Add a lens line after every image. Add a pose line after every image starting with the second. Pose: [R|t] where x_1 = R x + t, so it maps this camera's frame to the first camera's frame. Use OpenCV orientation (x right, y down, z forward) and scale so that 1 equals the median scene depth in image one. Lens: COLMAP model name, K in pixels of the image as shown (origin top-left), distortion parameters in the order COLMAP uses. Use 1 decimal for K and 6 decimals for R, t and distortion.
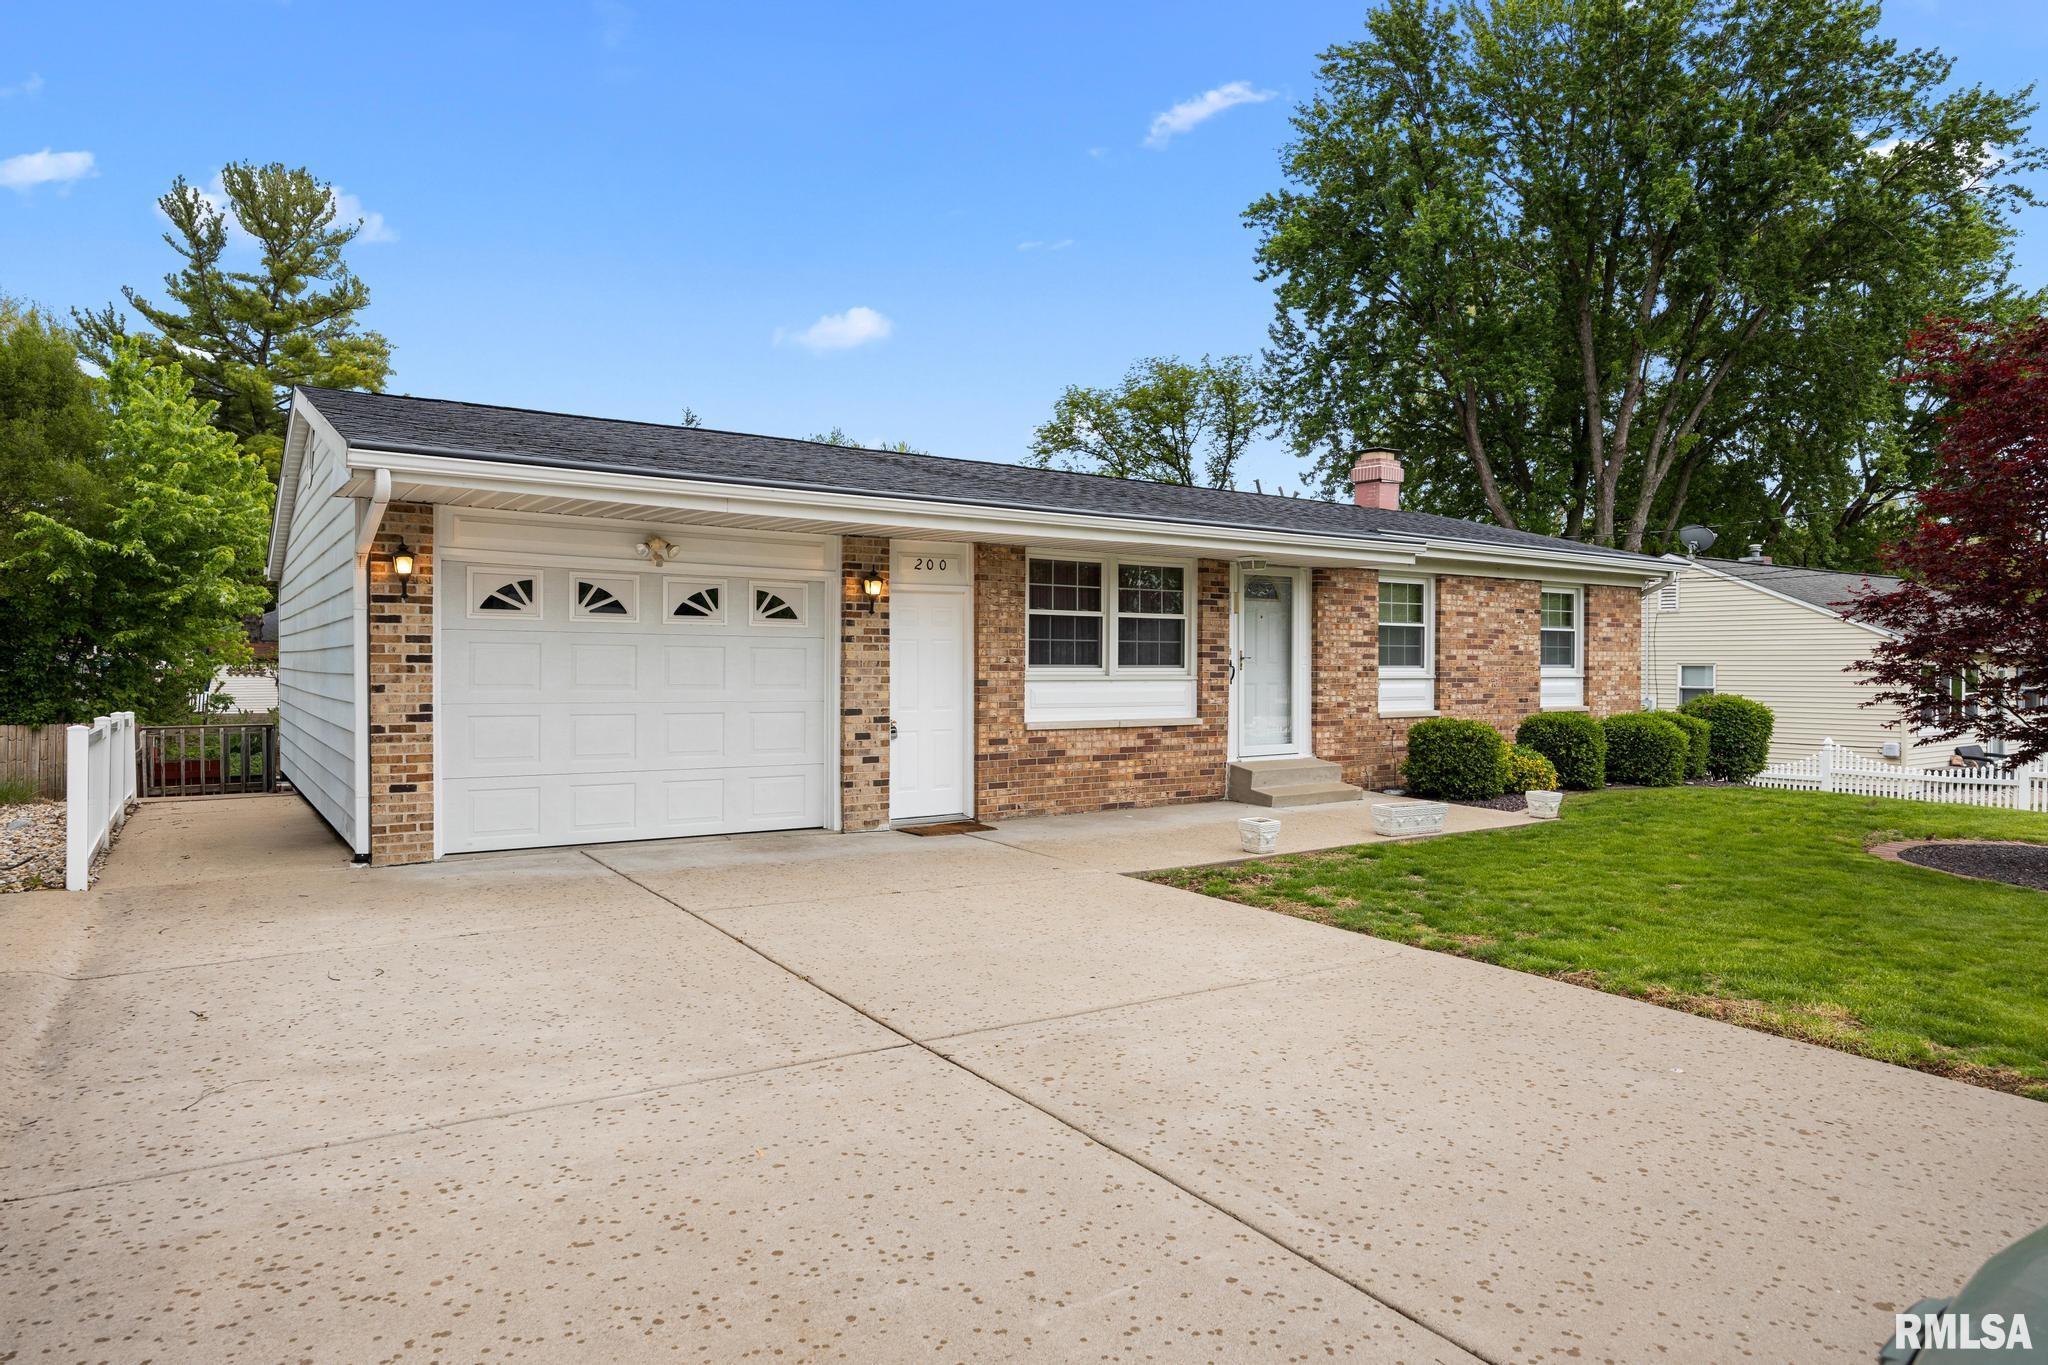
lens RADIAL K [[1289.1, 0, 1023.9], [0, 1289.1, 679.0], [0, 0, 1]] dist [-0.009193, -0.000689]
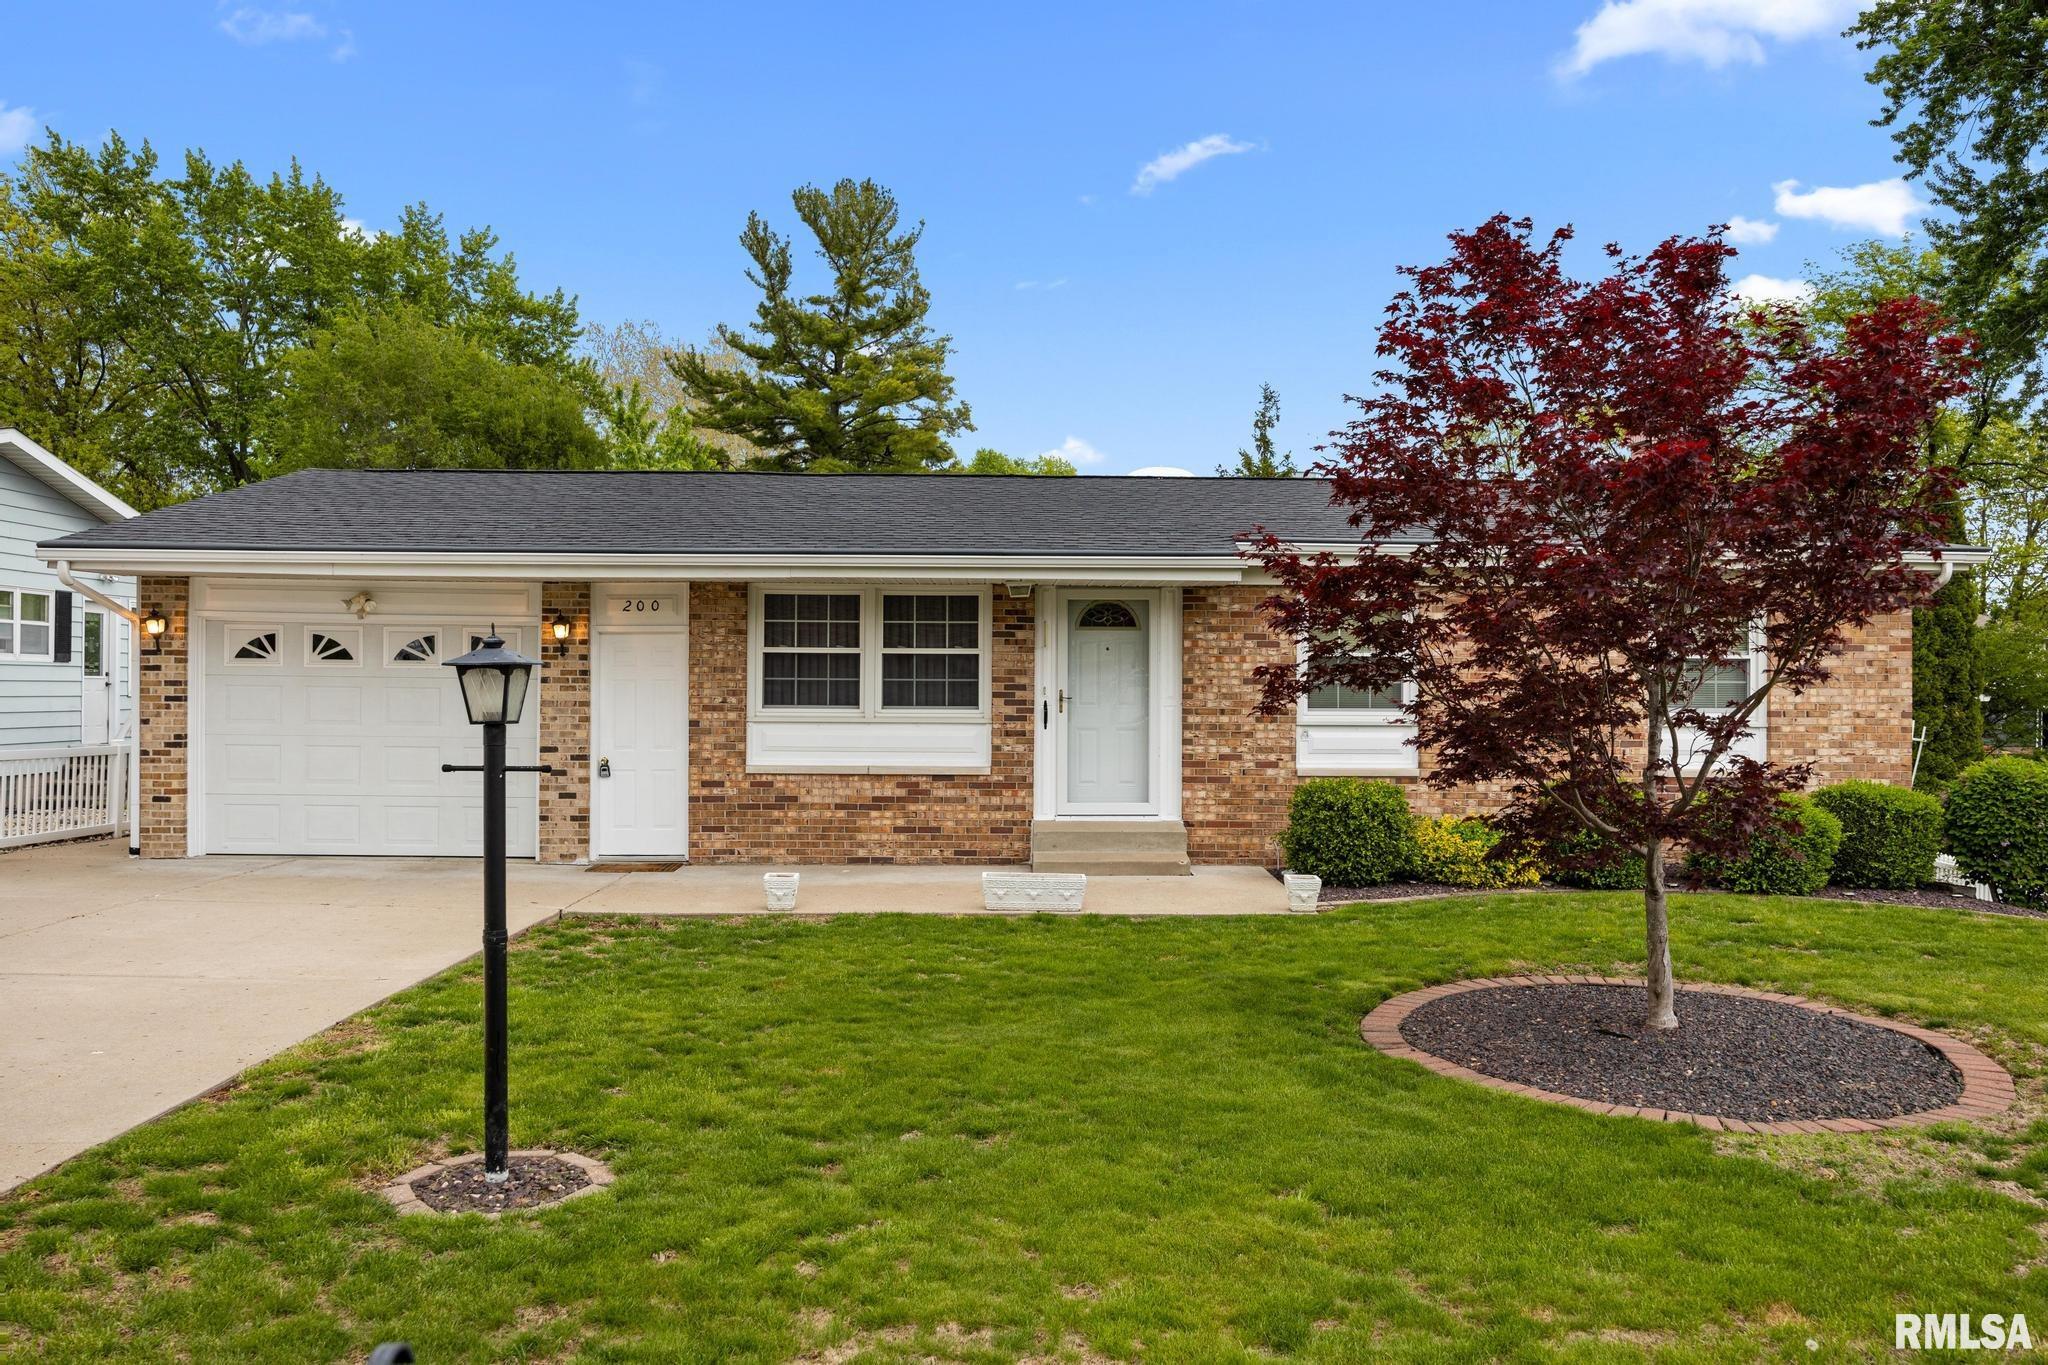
lens RADIAL K [[1705.9, 0, 1025.2], [0, 1705.9, 685.0], [0, 0, 1]] dist [-0.011827, 0.002643]
pose [[0.816454, 0.001987, -0.577407, 0.864330], [-0.009670, 0.999901, -0.010232, -0.014461], [0.577330, 0.013938, 0.816392, 0.076169]]
